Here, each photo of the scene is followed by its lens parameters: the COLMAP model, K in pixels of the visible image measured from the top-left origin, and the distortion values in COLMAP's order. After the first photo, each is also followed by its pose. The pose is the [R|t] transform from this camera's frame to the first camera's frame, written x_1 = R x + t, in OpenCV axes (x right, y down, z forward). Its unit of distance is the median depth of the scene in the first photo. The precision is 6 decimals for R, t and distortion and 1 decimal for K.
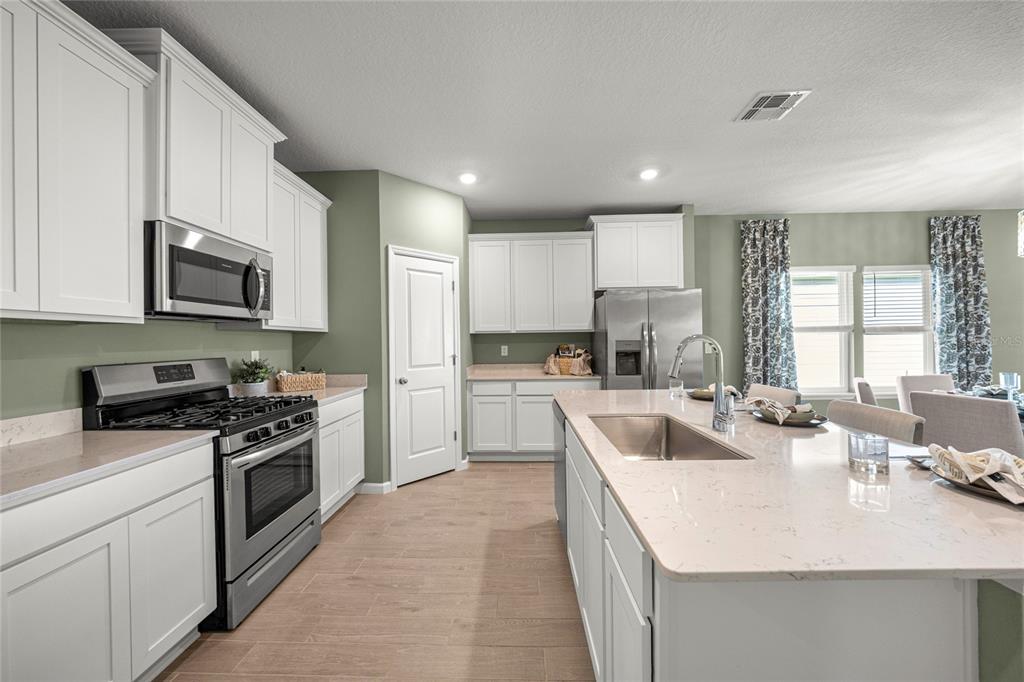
lens RADIAL K [[372.8, 0, 512.0], [0, 372.8, 341.0], [0, 0, 1]] dist [-0.000017, -0.000099]
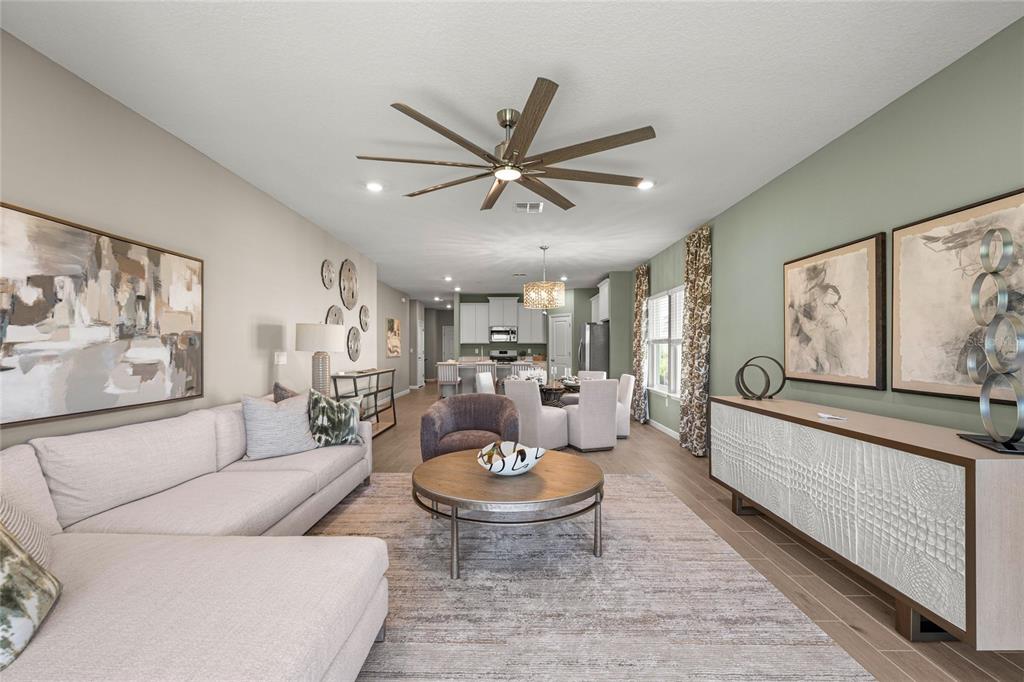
lens RADIAL K [[446.6, 0, 512.0], [0, 446.6, 341.0], [0, 0, 1]] dist [-0.000058, -0.000017]
pose [[0.020674, -0.000948, -0.999786, 2.613255], [-0.002471, 0.999996, -0.001000, -0.033598], [0.999783, 0.002491, 0.020671, 0.487766]]
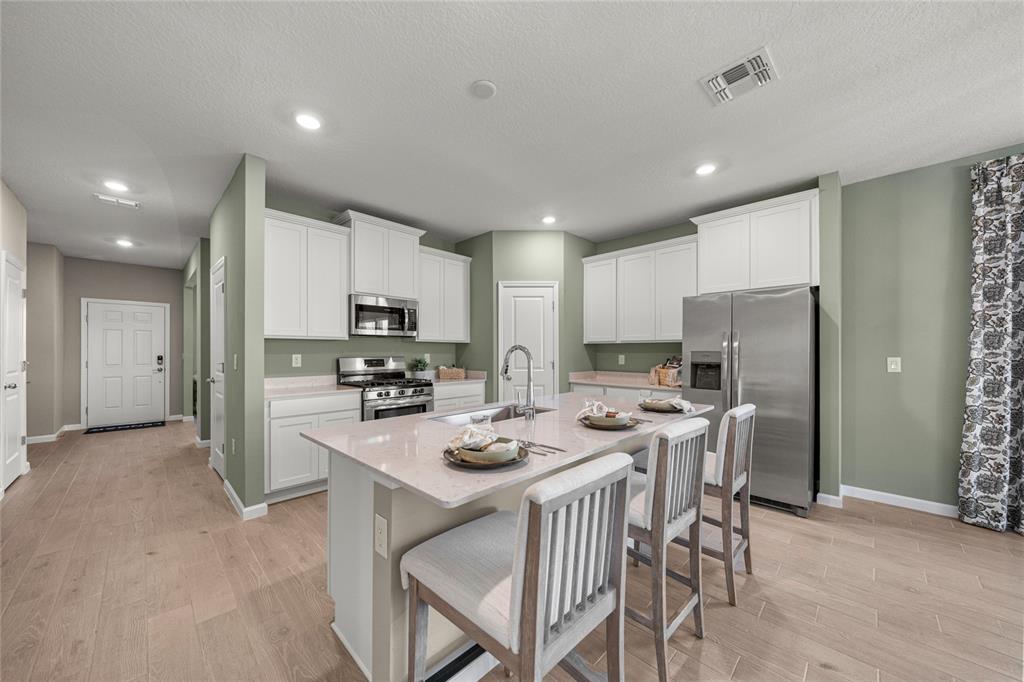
lens RADIAL K [[360.3, 0, 512.0], [0, 360.3, 353.2], [0, 0, 1]] dist [-0.000010, -0.000046]
pose [[0.731549, 0.018211, -0.681545, 0.507767], [-0.012428, 0.999833, 0.013376, -0.002679], [0.681675, -0.001315, 0.731654, 0.024684]]
